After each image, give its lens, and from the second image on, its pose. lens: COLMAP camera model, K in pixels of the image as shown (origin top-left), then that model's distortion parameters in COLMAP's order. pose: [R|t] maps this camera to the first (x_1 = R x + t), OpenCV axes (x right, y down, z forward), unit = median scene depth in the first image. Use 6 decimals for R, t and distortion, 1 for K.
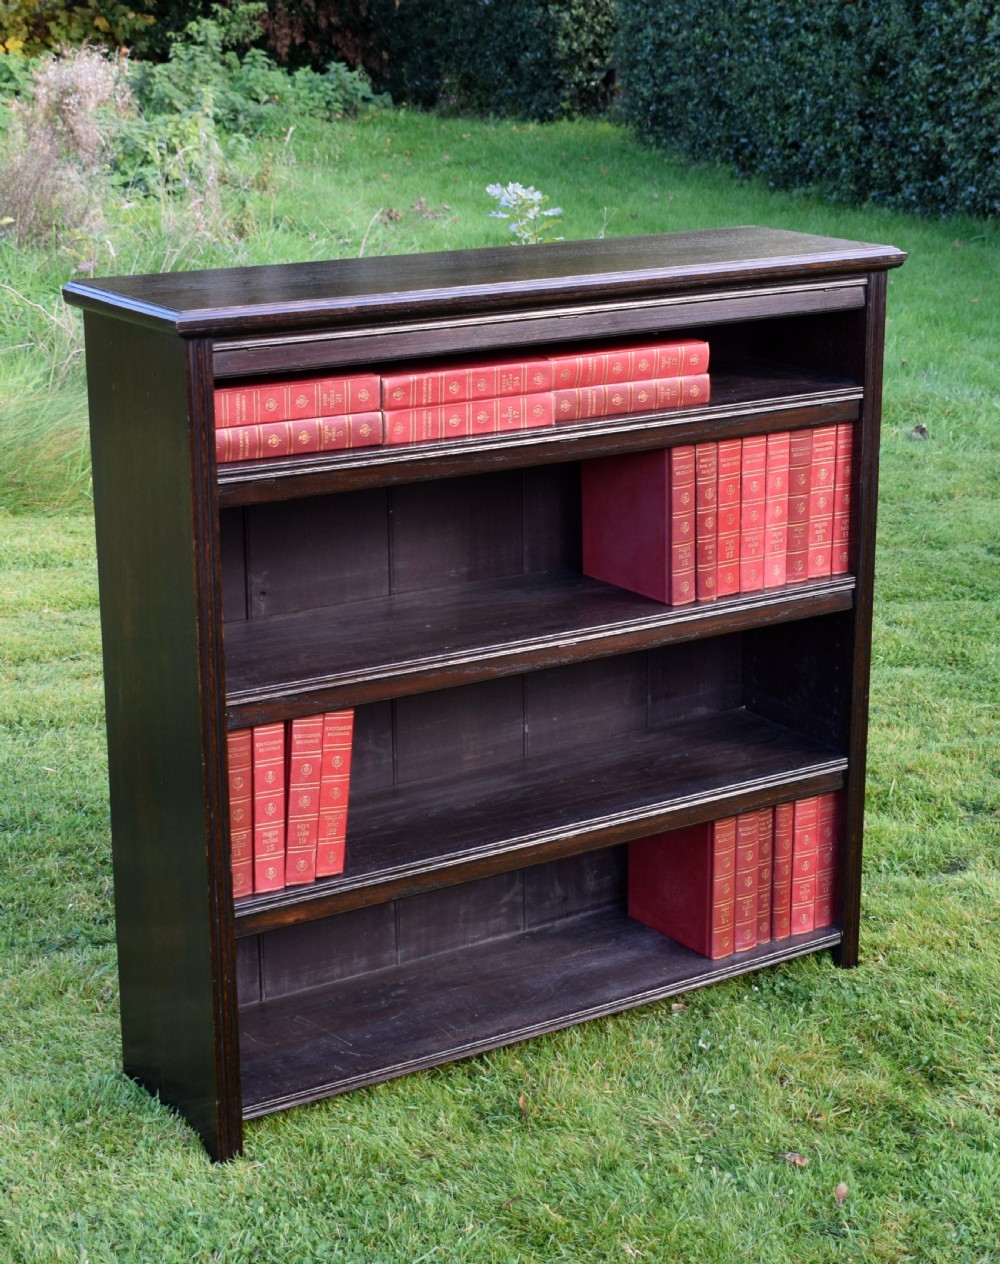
lens RADIAL K [[2368.2, 0, 574.0], [0, 2368.2, 662.6], [0, 0, 1]] dist [-0.009869, 0.000000]
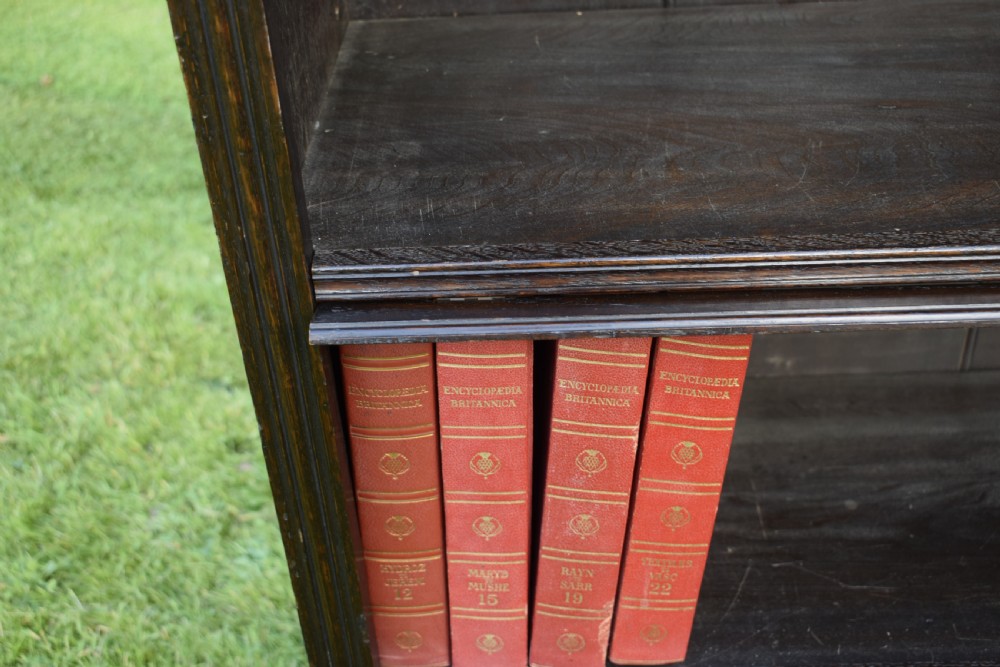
lens RADIAL K [[1216.3, 0, 502.5], [0, 1216.3, 330.2], [0, 0, 1]] dist [0.017451, 0.000000]
pose [[0.815267, 0.298015, -0.496514, -0.030638], [-0.119299, 0.925455, 0.359584, -0.039283], [0.566663, -0.233923, 0.790046, 0.767165]]
